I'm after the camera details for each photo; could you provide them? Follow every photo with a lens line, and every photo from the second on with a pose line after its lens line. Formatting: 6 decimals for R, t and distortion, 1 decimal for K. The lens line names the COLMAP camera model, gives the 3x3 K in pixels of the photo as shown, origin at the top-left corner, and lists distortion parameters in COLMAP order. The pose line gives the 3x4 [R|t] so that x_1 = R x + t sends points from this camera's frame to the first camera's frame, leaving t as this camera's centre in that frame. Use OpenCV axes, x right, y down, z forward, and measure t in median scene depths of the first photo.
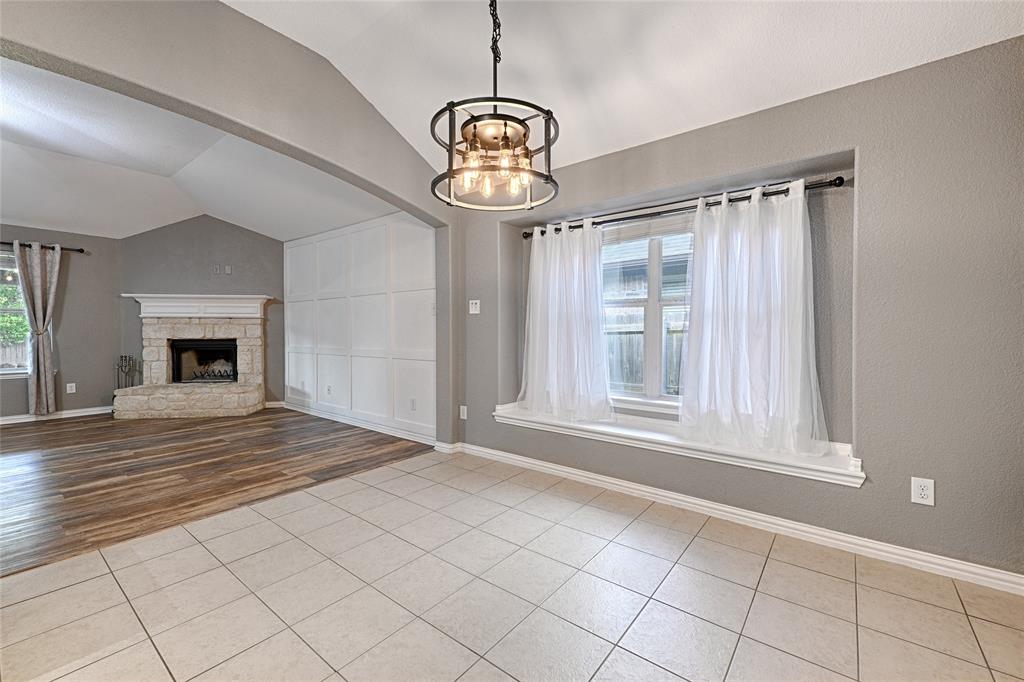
lens RADIAL K [[418.0, 0, 517.0], [0, 418.0, 338.7], [0, 0, 1]] dist [0.009840, -0.002307]
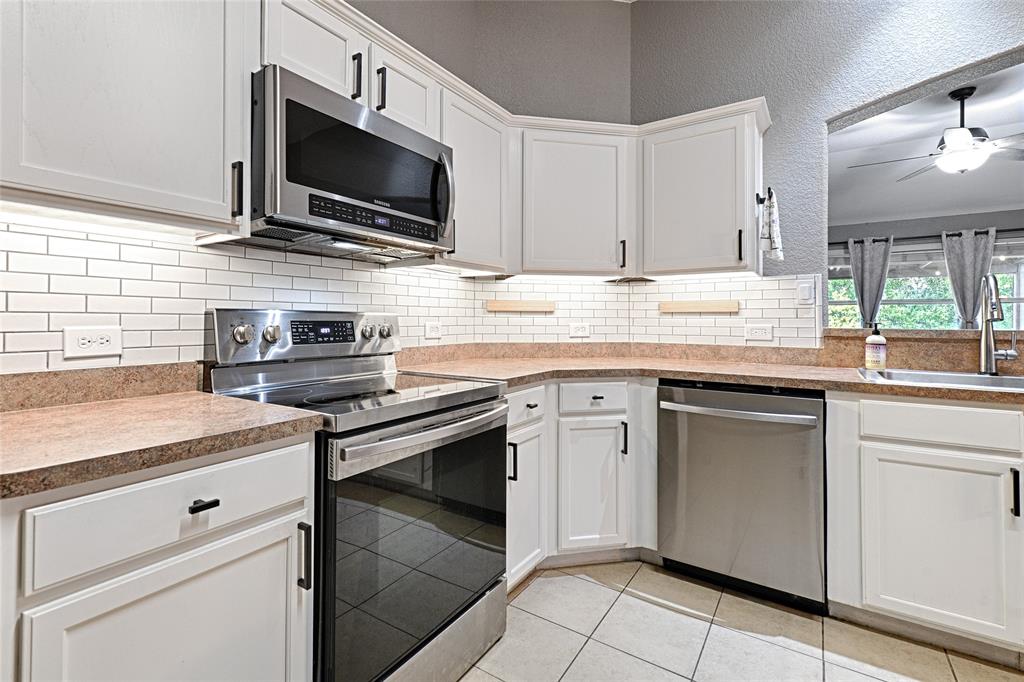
lens RADIAL K [[475.1, 0, 490.3], [0, 475.1, 316.2], [0, 0, 1]] dist [0.009657, -0.002523]
pose [[0.051276, -0.006792, -0.998661, -0.311948], [-0.022468, 0.999716, -0.007953, 0.007255], [0.998432, 0.022846, 0.051109, -0.376821]]
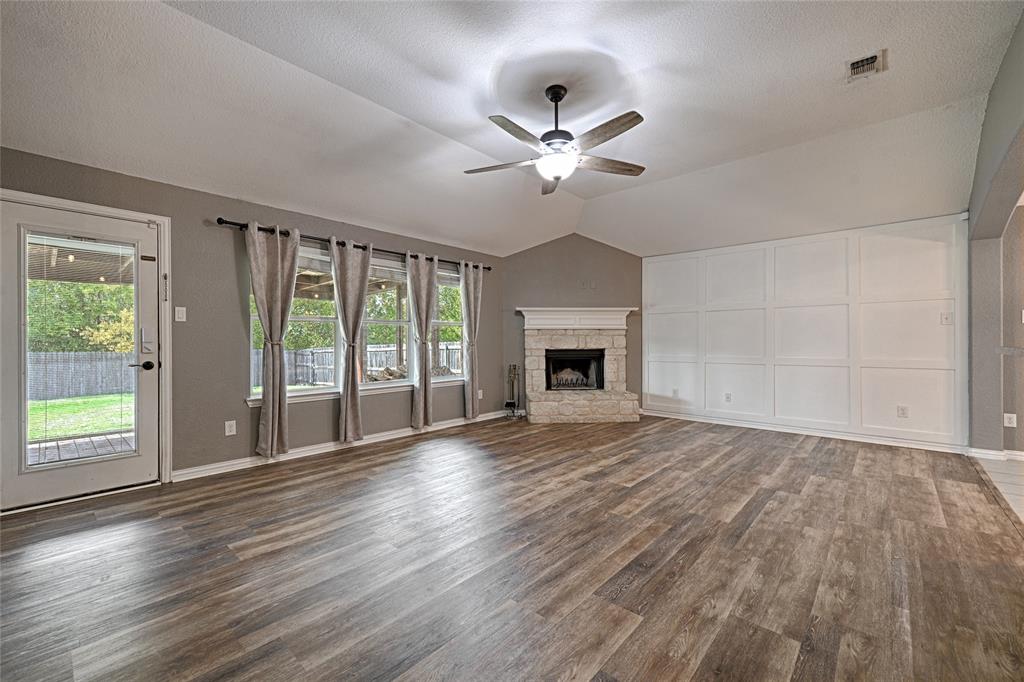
lens RADIAL K [[418.0, 0, 515.8], [0, 418.0, 340.6], [0, 0, 1]] dist [0.009840, -0.002307]
pose [[0.997545, -0.004335, -0.069892, -1.419200], [0.002820, 0.999759, -0.021756, 0.002577], [0.069970, 0.021505, 0.997317, -0.117400]]
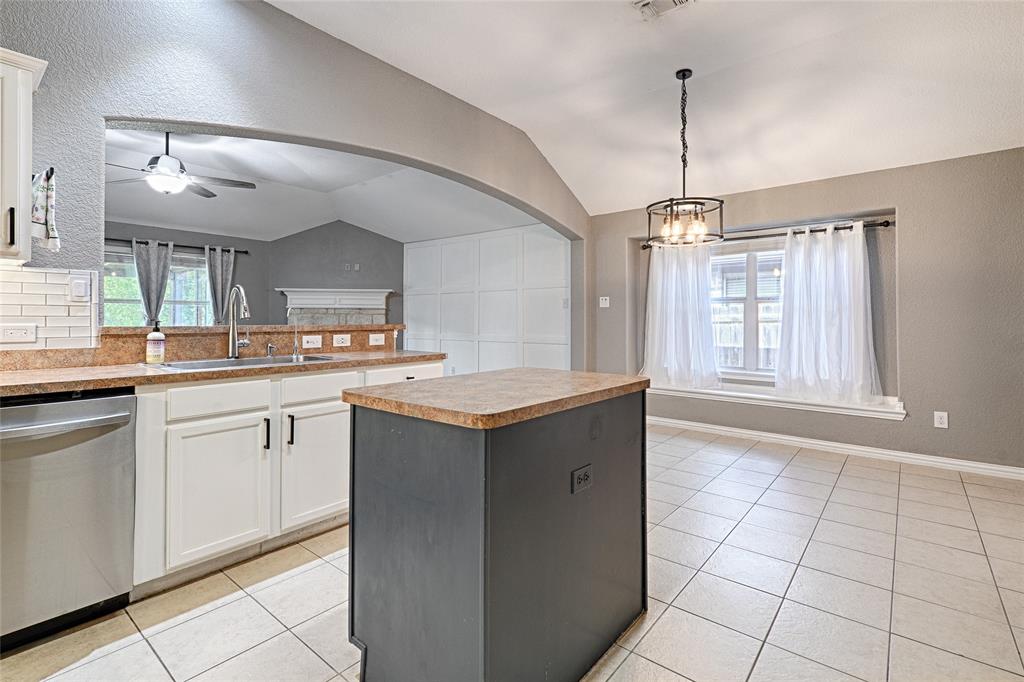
lens RADIAL K [[475.1, 0, 522.2], [0, 475.1, 315.0], [0, 0, 1]] dist [0.009657, -0.002523]
pose [[0.999824, 0.002604, -0.018579, -0.364077], [-0.003162, 0.999543, -0.030059, 0.010039], [0.018493, 0.030113, 0.999375, -0.520492]]
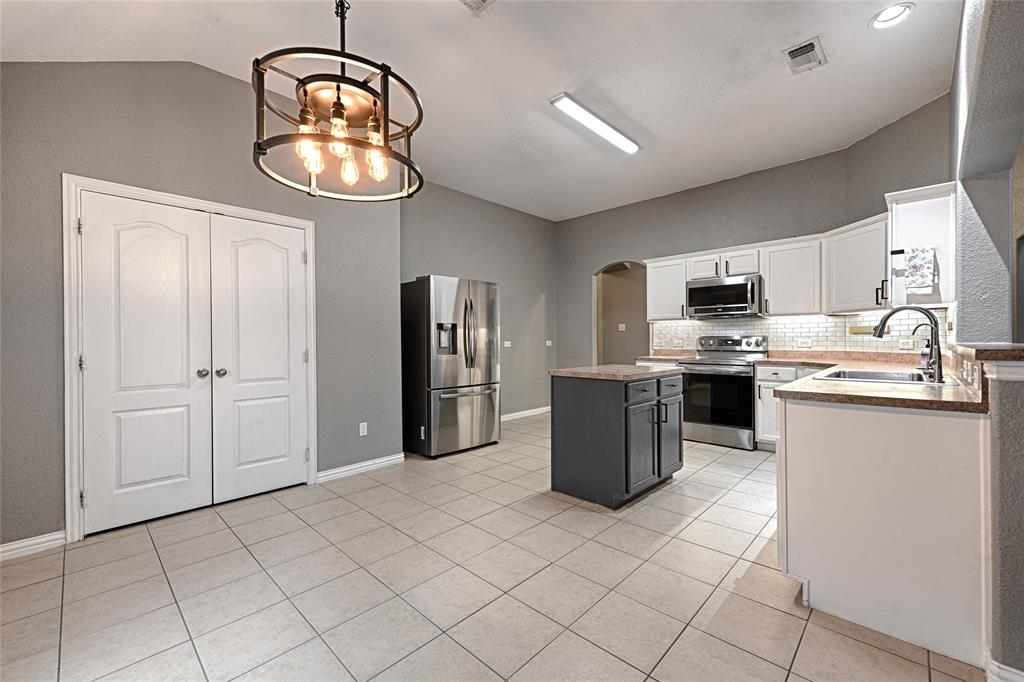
lens RADIAL K [[418.0, 0, 515.3], [0, 418.0, 344.3], [0, 0, 1]] dist [0.009840, -0.002307]
pose [[-0.995189, 0.005904, 0.097792, -0.245498], [0.008839, 0.999523, 0.029603, -0.019054], [-0.097571, 0.030325, -0.994766, 0.942245]]
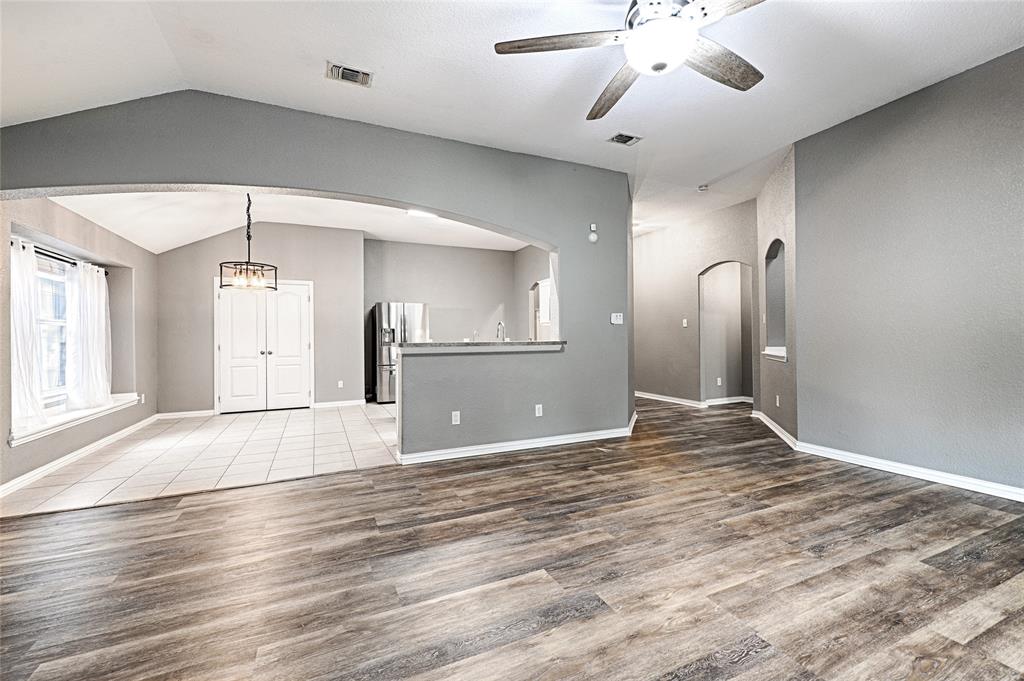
lens RADIAL K [[426.6, 0, 516.7], [0, 426.6, 337.0], [0, 0, 1]] dist [0.010742, -0.000826]
pose [[-0.890854, 0.008329, 0.454213, -1.475137], [0.017848, 0.999702, 0.016675, -0.027631], [-0.453939, 0.022962, -0.890737, 1.398711]]
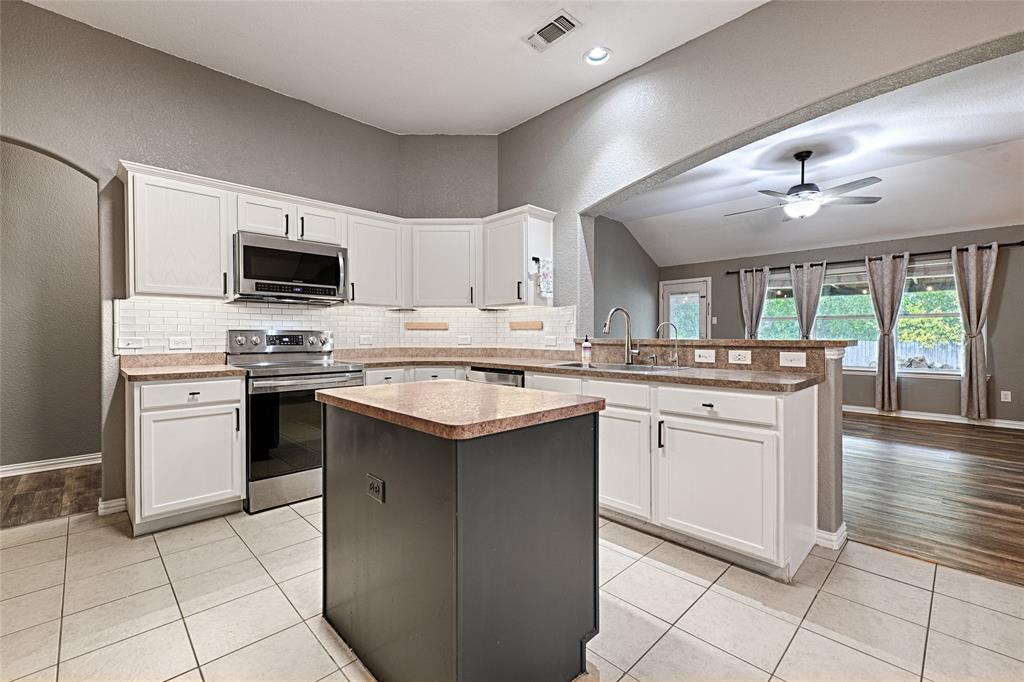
lens RADIAL K [[439.0, 0, 509.9], [0, 439.0, 339.3], [0, 0, 1]] dist [0.007319, 0.000273]
pose [[-0.145673, 0.011844, -0.989262, 0.079522], [-0.018280, 0.999725, 0.014661, -0.001636], [0.989164, 0.020219, -0.145416, 0.116329]]
